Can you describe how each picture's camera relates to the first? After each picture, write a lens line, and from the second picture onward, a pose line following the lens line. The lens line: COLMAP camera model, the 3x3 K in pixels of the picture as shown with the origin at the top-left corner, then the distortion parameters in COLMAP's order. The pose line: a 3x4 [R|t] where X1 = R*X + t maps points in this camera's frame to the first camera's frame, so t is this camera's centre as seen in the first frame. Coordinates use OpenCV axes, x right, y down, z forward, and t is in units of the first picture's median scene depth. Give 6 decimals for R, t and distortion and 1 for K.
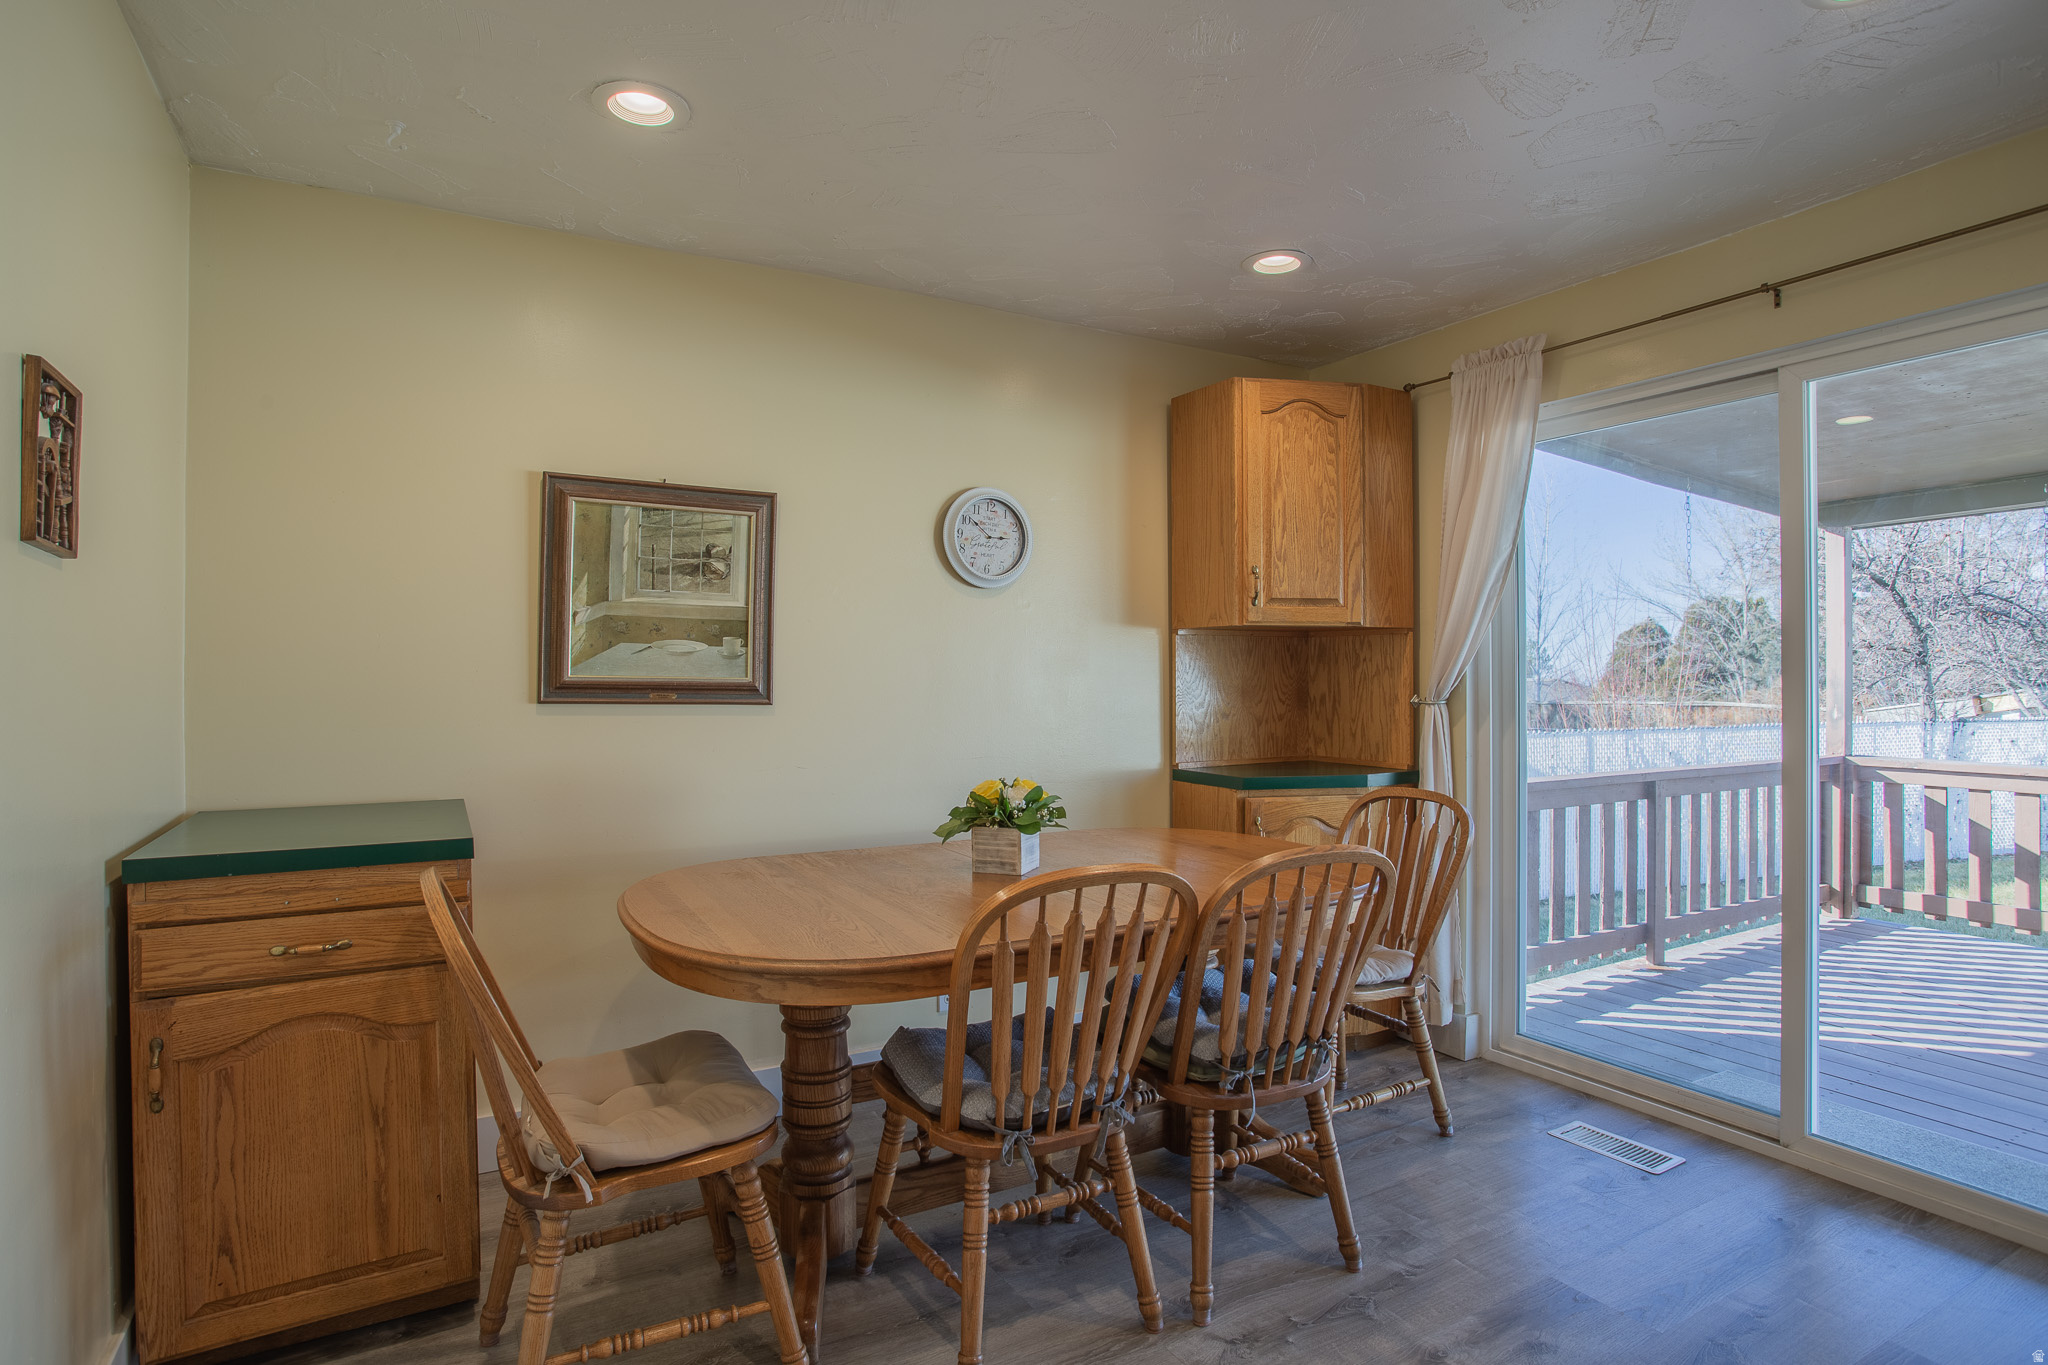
lens RADIAL K [[1077.9, 0, 1016.5], [0, 1077.9, 674.8], [0, 0, 1]] dist [-0.089172, 0.054499]
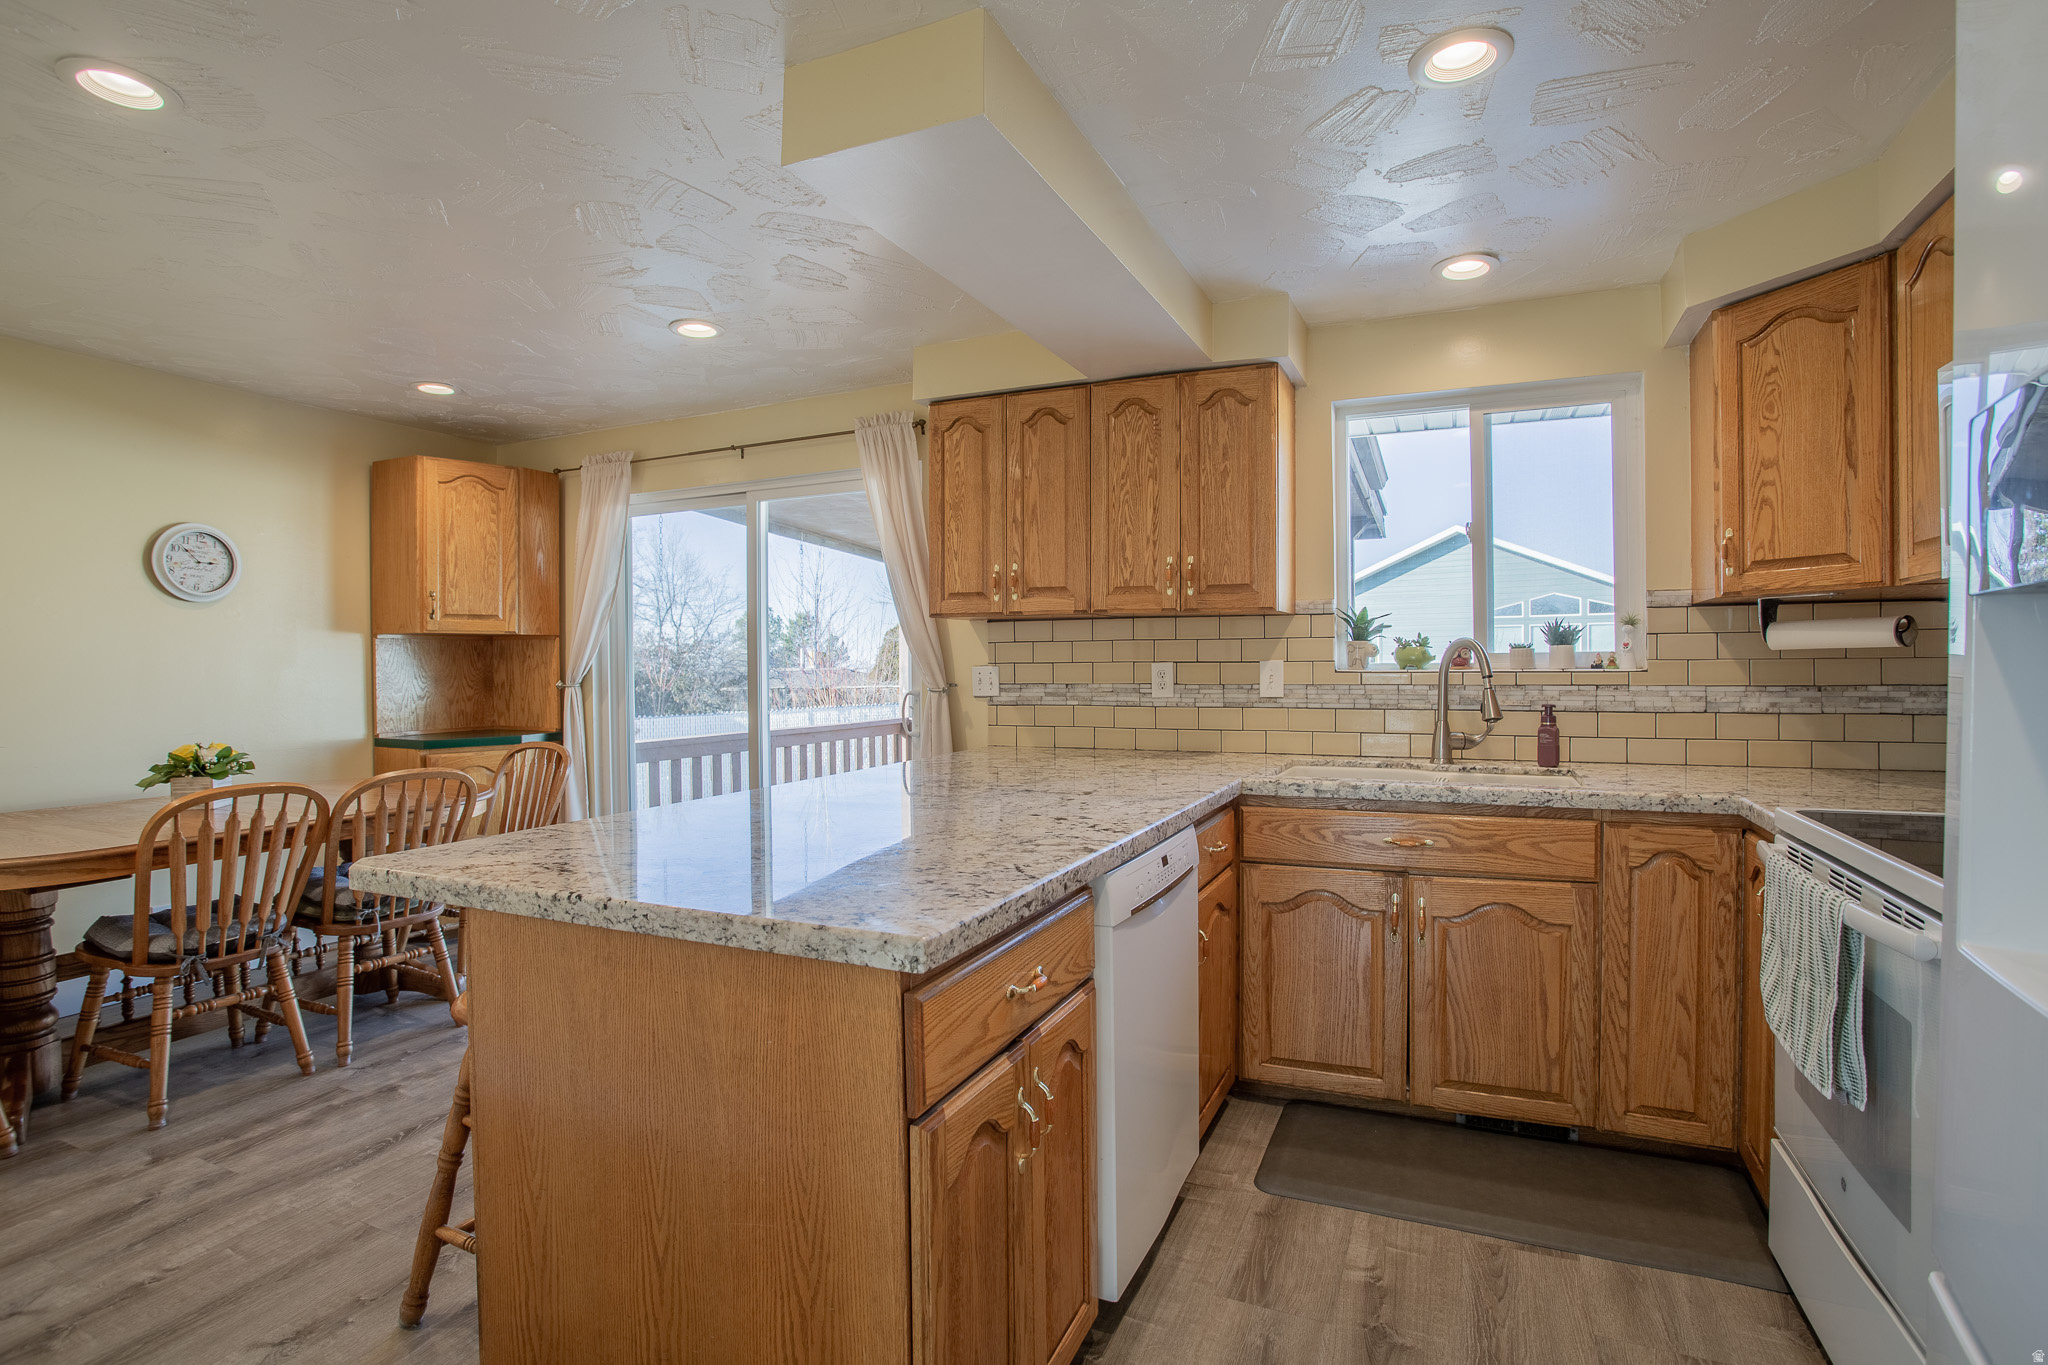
lens RADIAL K [[1002.0, 0, 1016.3], [0, 1002.0, 674.4], [0, 0, 1]] dist [-0.080820, 0.035989]
pose [[0.810158, -0.009939, 0.586127, 0.089296], [0.004112, 0.999928, 0.011272, -0.002762], [-0.586197, -0.006722, 0.810141, -0.495666]]
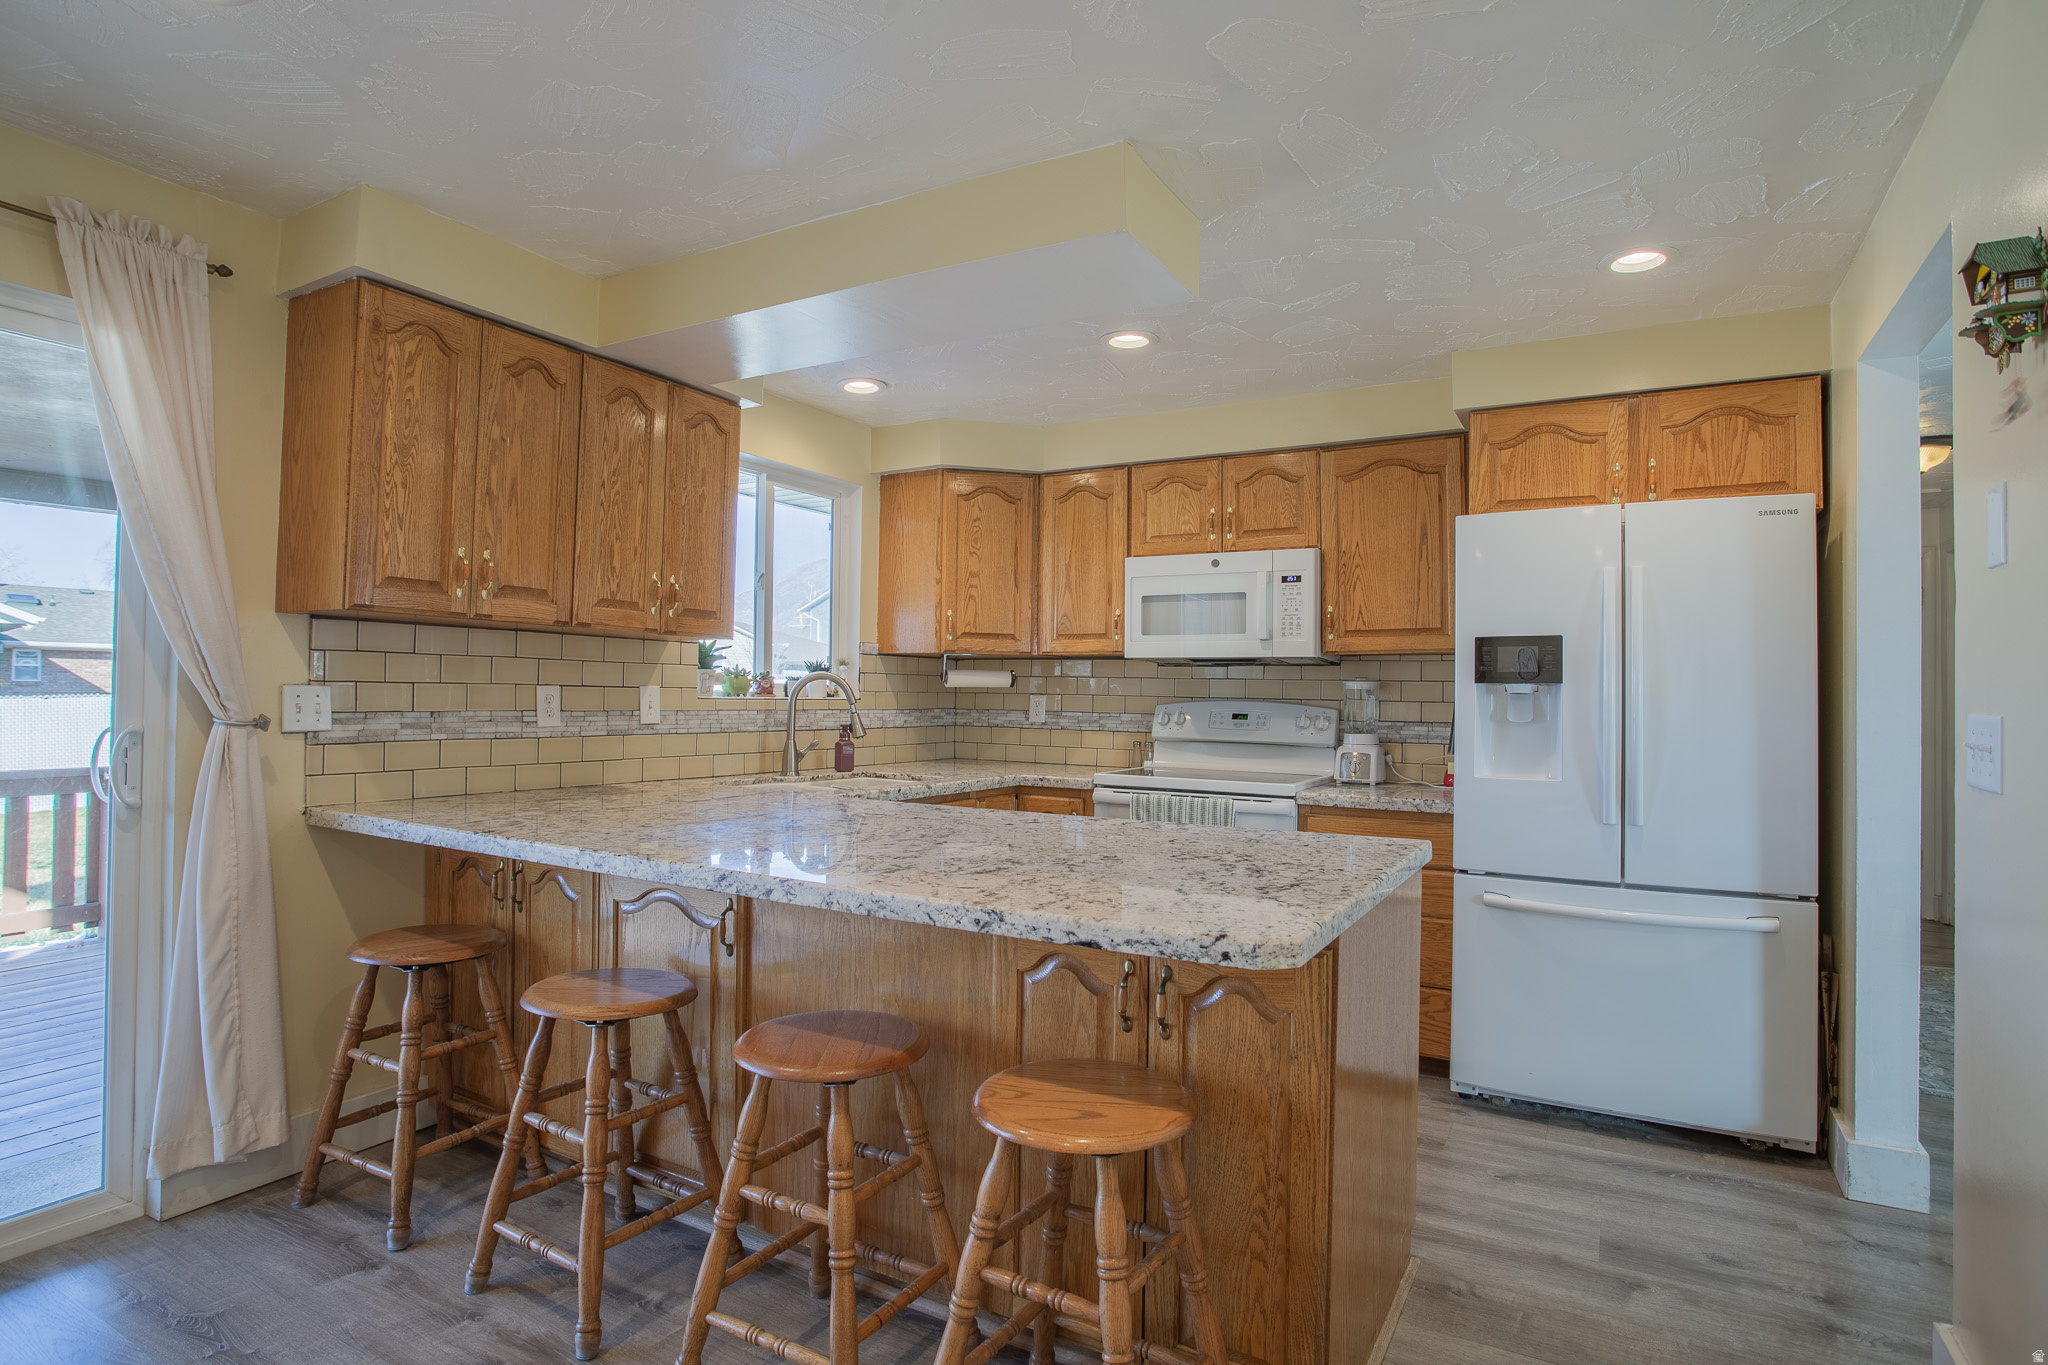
lens RADIAL K [[1077.9, 0, 1016.5], [0, 1077.9, 674.8], [0, 0, 1]] dist [-0.089172, 0.054499]
pose [[-0.504183, 0.009747, 0.863542, -0.214454], [-0.016253, 0.999652, -0.020773, 0.000477], [-0.863444, -0.024508, -0.503849, 0.416409]]
